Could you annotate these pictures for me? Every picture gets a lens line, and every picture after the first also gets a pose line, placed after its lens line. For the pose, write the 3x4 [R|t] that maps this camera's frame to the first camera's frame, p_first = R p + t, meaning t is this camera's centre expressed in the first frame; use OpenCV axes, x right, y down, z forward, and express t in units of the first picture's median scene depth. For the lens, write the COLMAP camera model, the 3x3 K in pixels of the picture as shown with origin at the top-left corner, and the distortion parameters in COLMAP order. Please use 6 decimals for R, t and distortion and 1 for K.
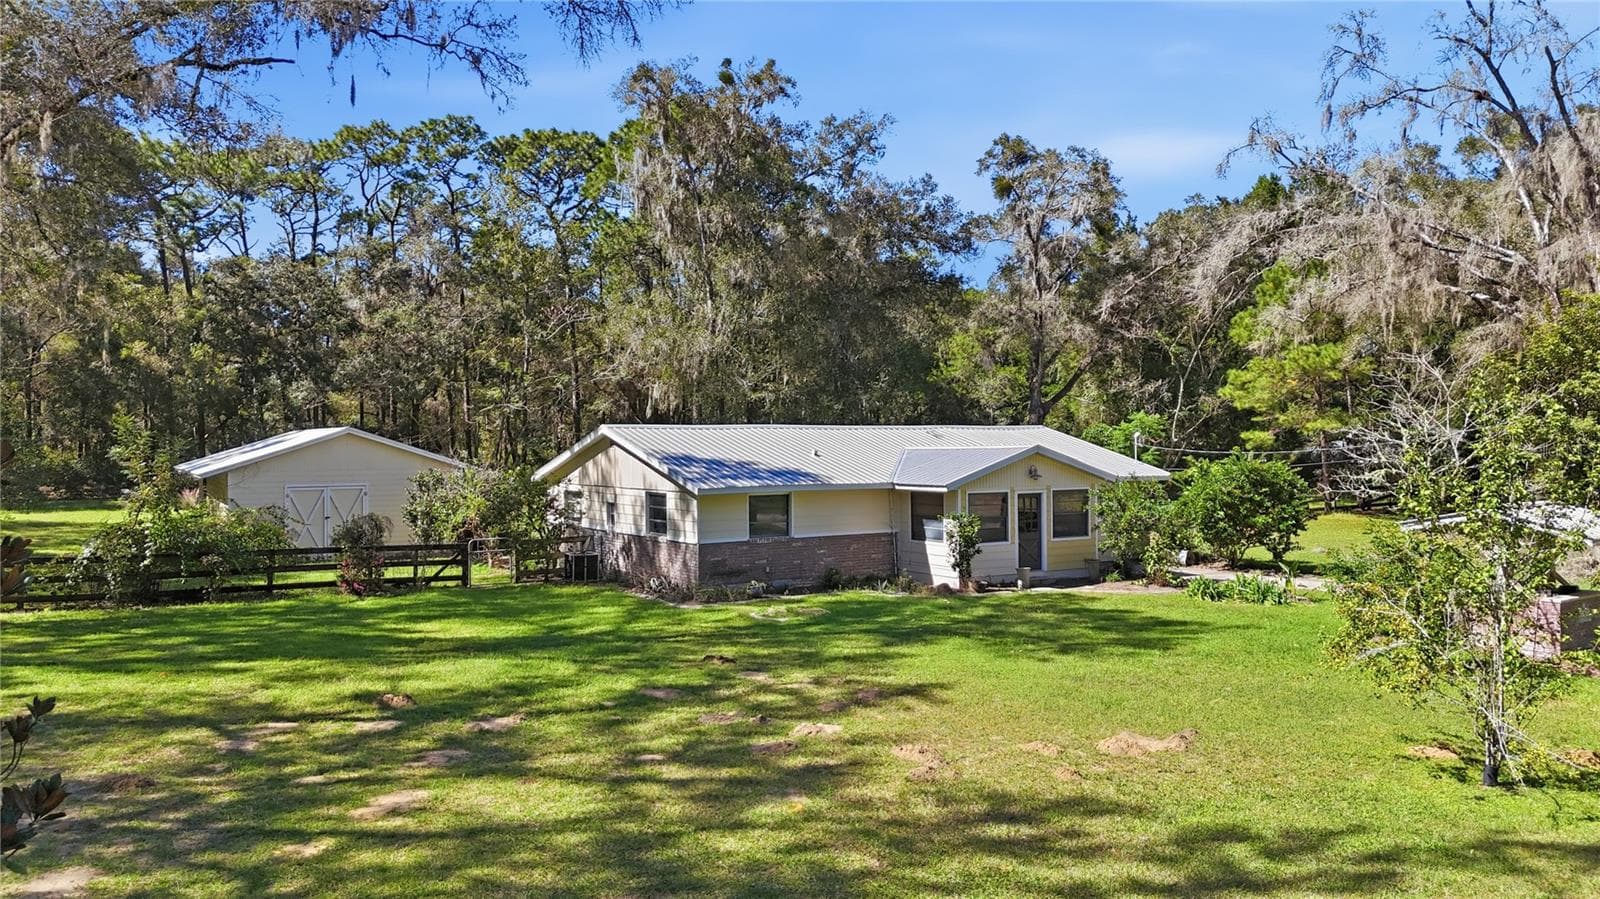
lens RADIAL K [[1145.5, 0, 800.0], [0, 1145.5, 449.5], [0, 0, 1]] dist [0.079345, -0.003155]
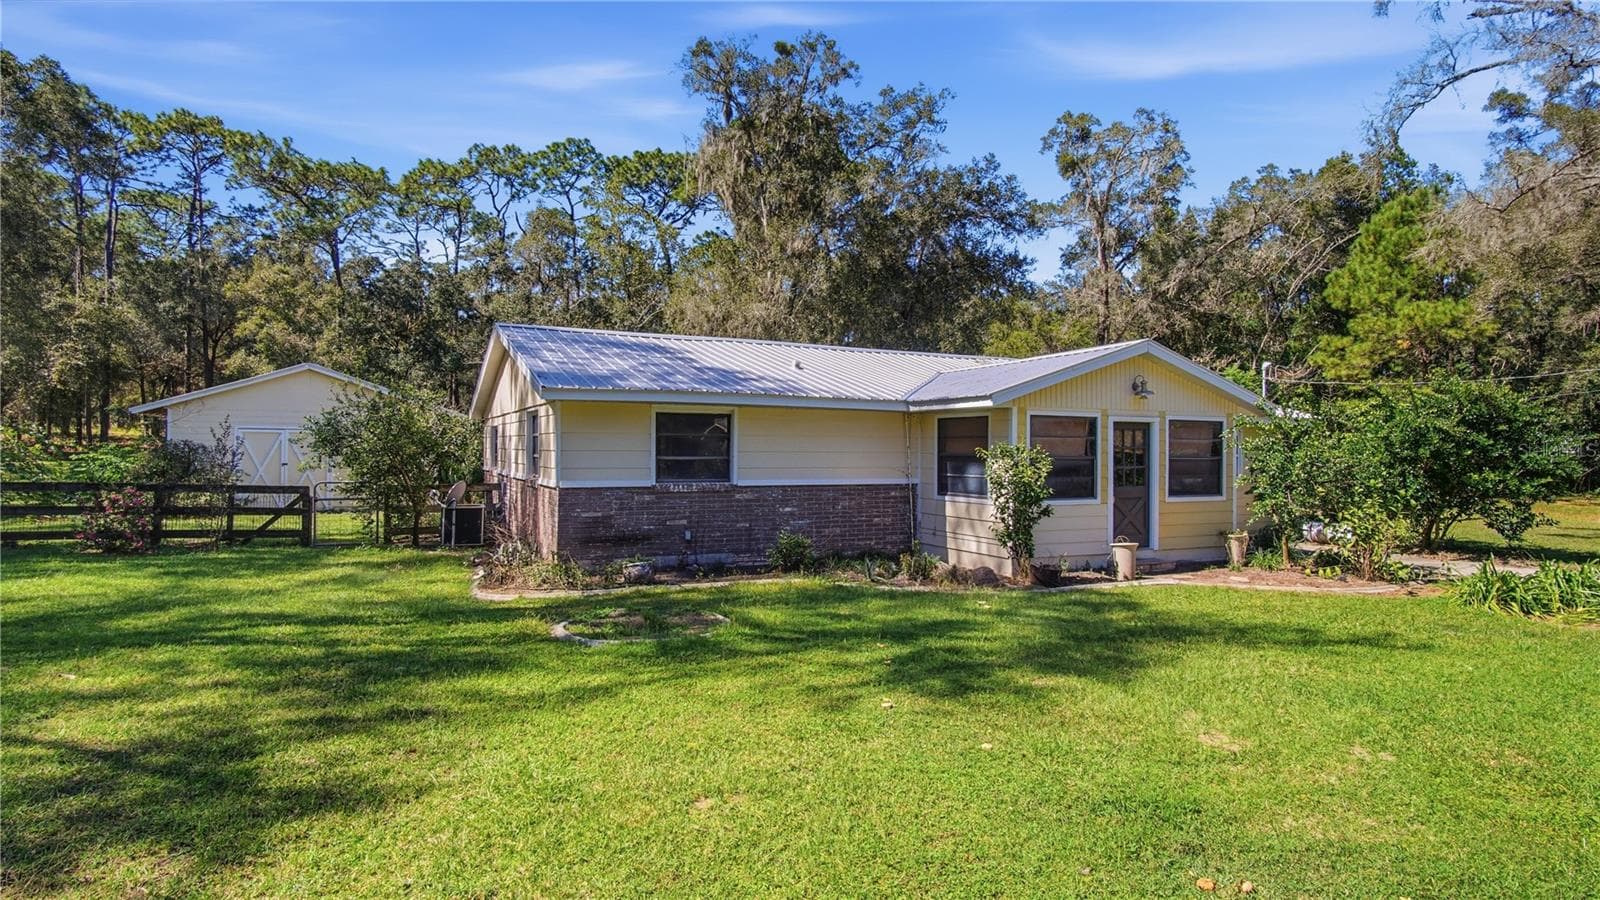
lens RADIAL K [[852.8, 0, 792.9], [0, 852.8, 432.6], [0, 0, 1]] dist [-0.045683, 0.025536]
pose [[0.991788, 0.012810, -0.127250, 0.038796], [-0.016122, 0.999557, -0.025035, 0.028751], [0.126873, 0.026881, 0.991555, 0.262987]]
